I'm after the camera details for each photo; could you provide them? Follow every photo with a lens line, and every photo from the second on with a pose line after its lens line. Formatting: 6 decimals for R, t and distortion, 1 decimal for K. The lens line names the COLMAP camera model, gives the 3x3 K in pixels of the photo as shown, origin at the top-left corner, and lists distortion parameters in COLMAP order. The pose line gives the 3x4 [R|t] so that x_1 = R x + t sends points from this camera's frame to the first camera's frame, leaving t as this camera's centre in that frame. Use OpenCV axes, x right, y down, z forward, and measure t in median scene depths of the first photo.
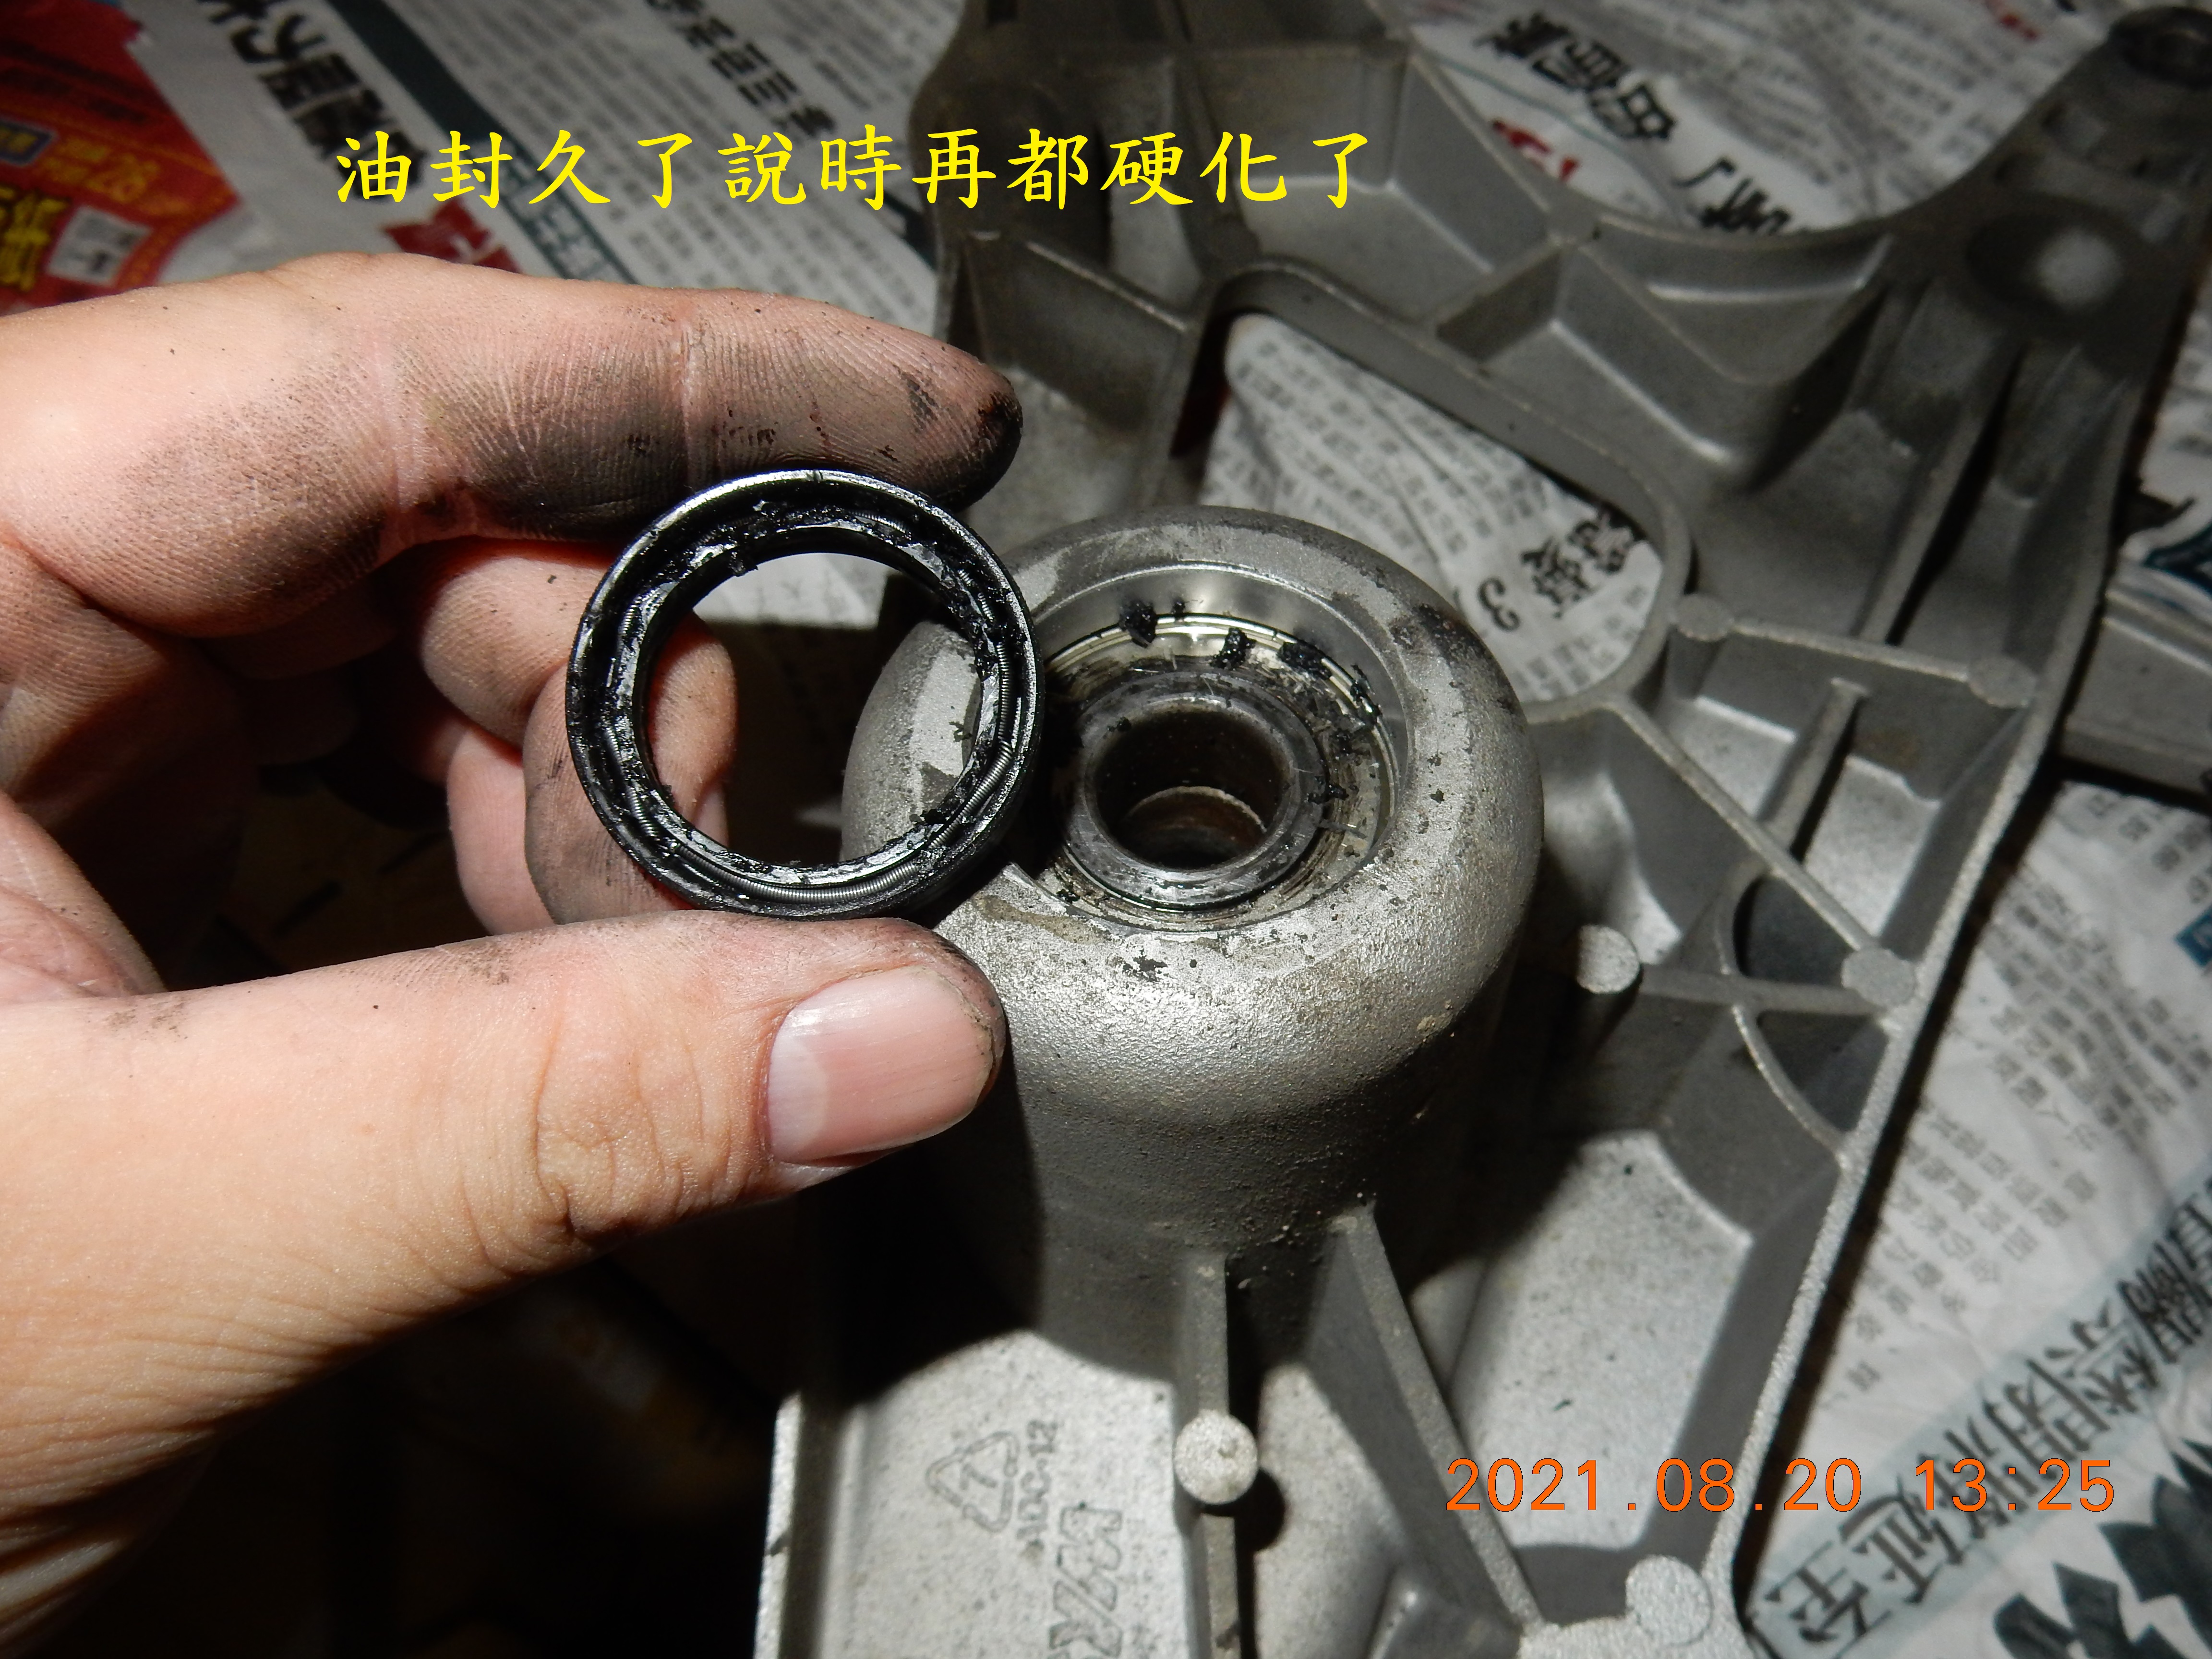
lens RADIAL K [[1606.5, 0, 1118.0], [0, 1606.5, 845.8], [0, 0, 1]] dist [-0.024486, -0.001084]
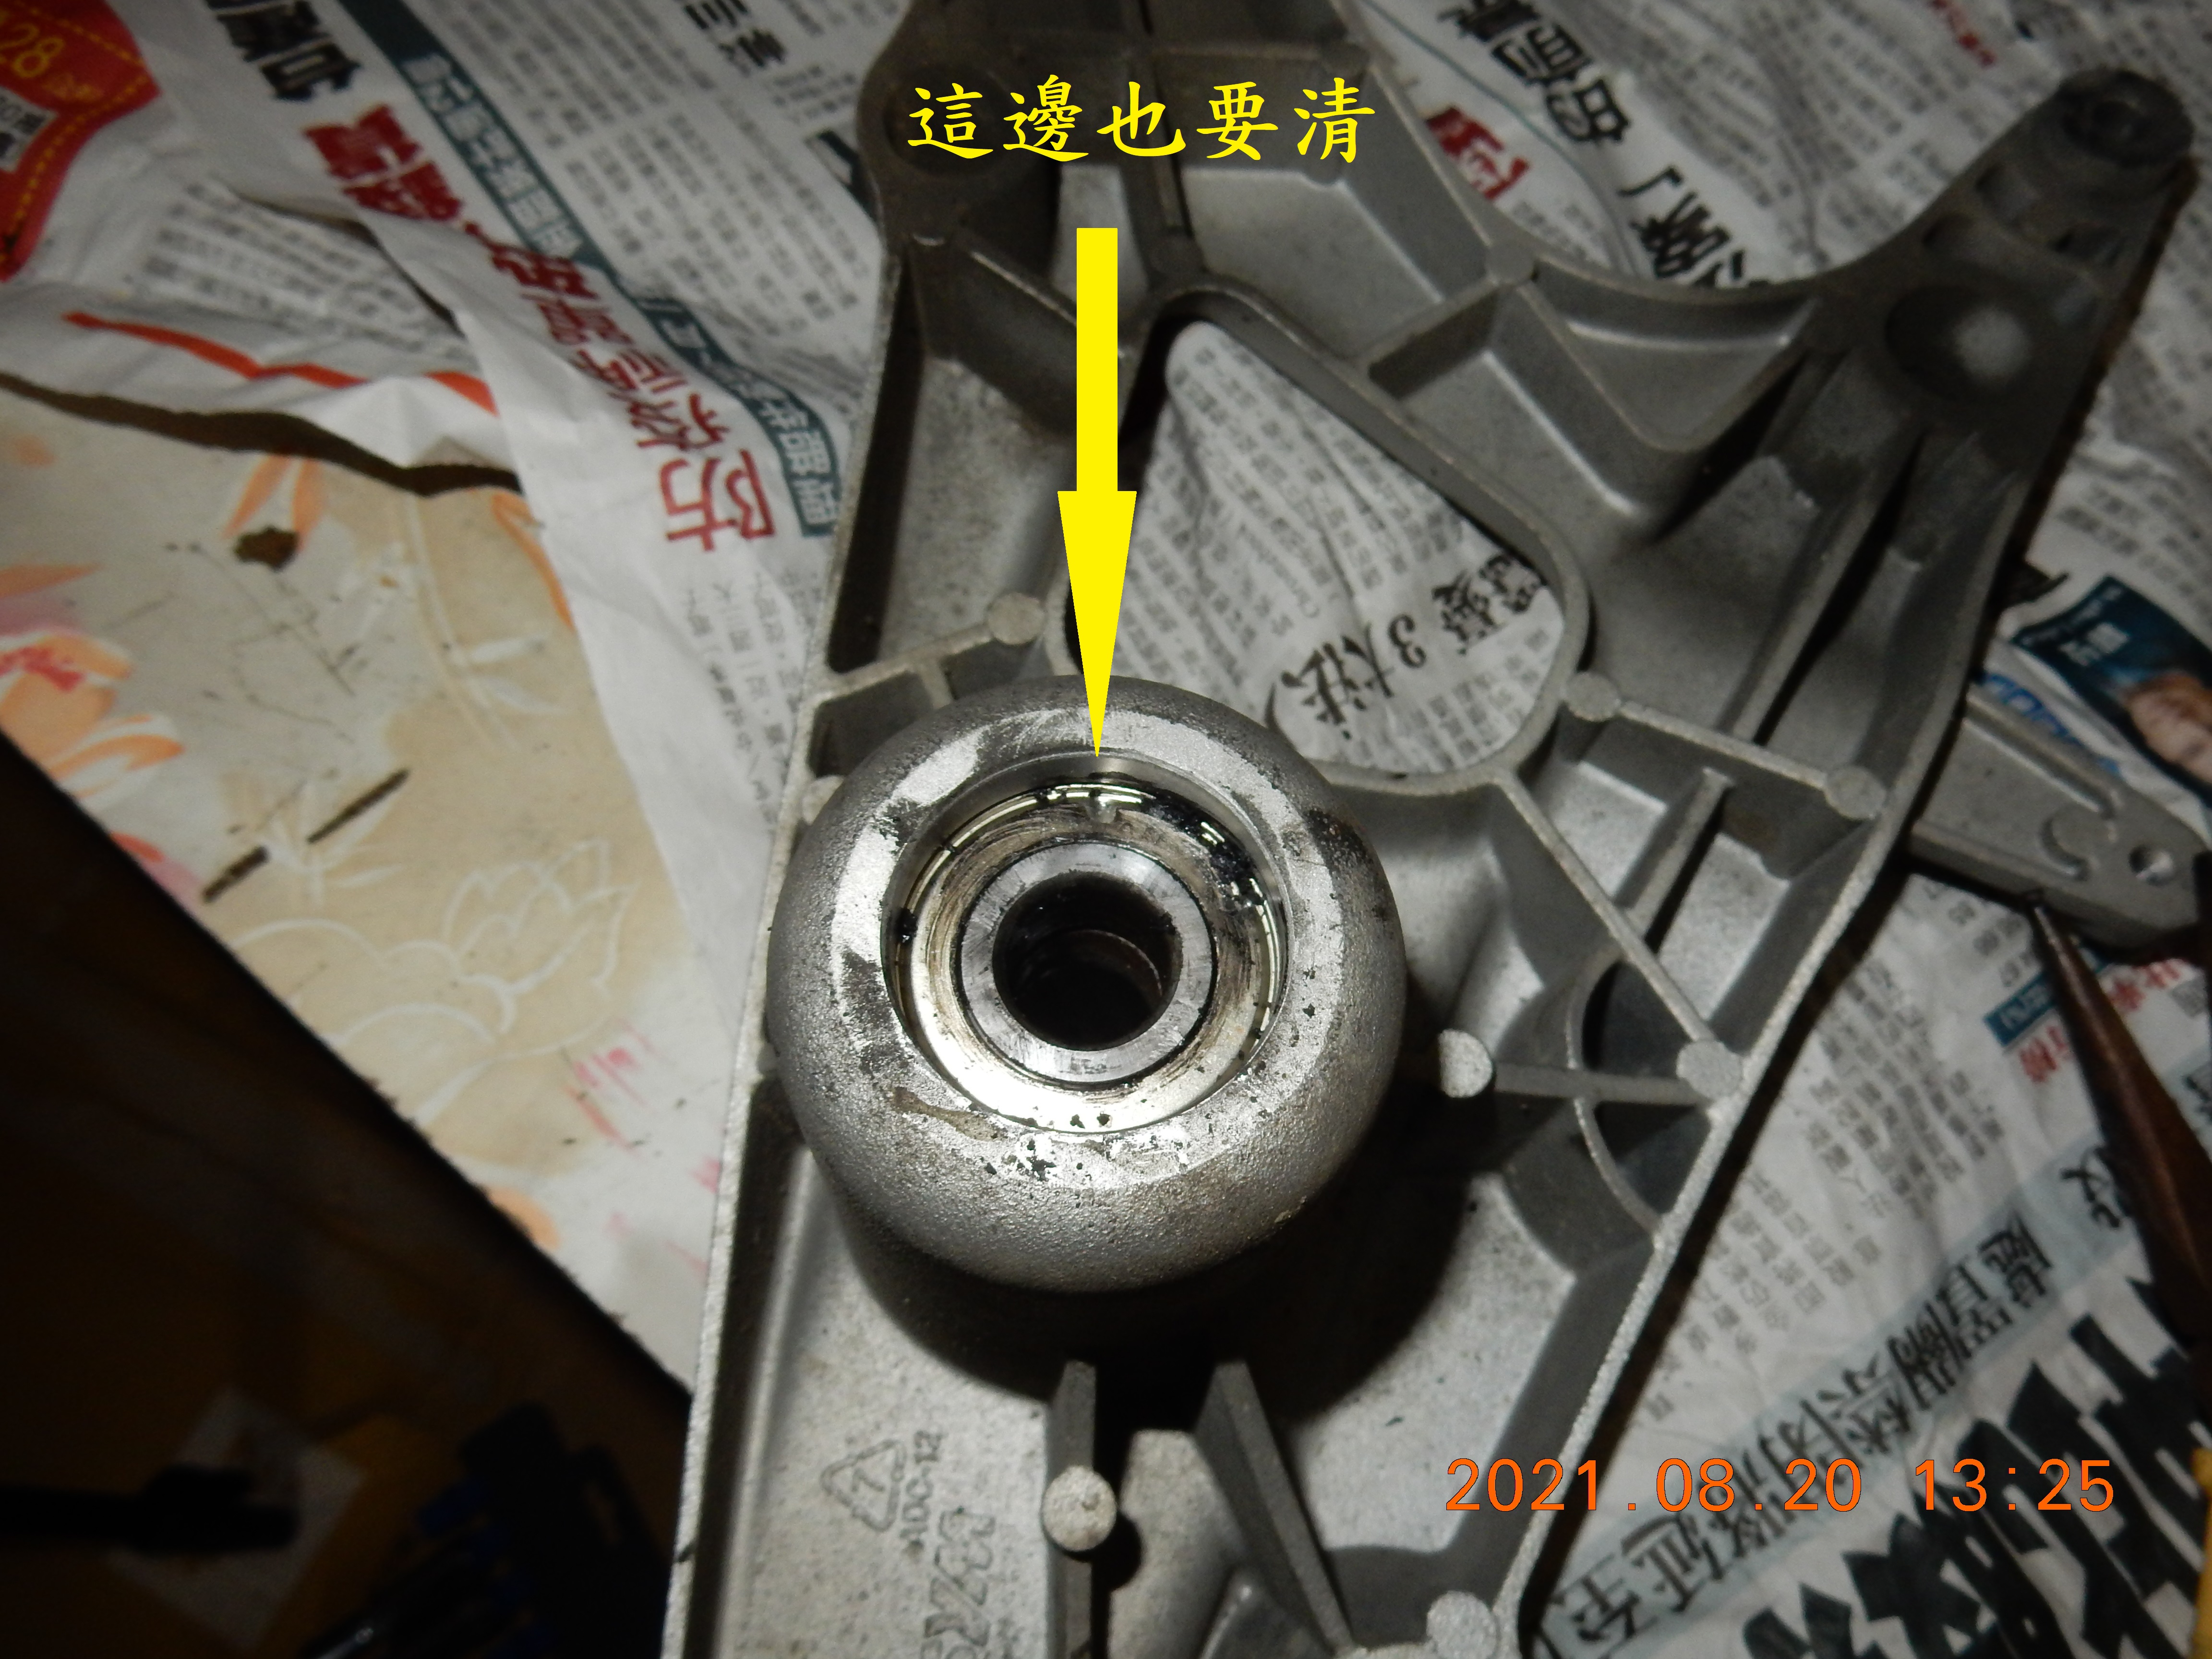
lens RADIAL K [[1606.5, 0, 1124.1], [0, 1606.5, 823.4], [0, 0, 1]] dist [-0.024486, -0.001084]
pose [[0.996708, 0.056254, 0.058383, -0.000313], [-0.063147, 0.990286, 0.123876, -0.183907], [-0.050848, -0.127155, 0.990579, -0.048255]]
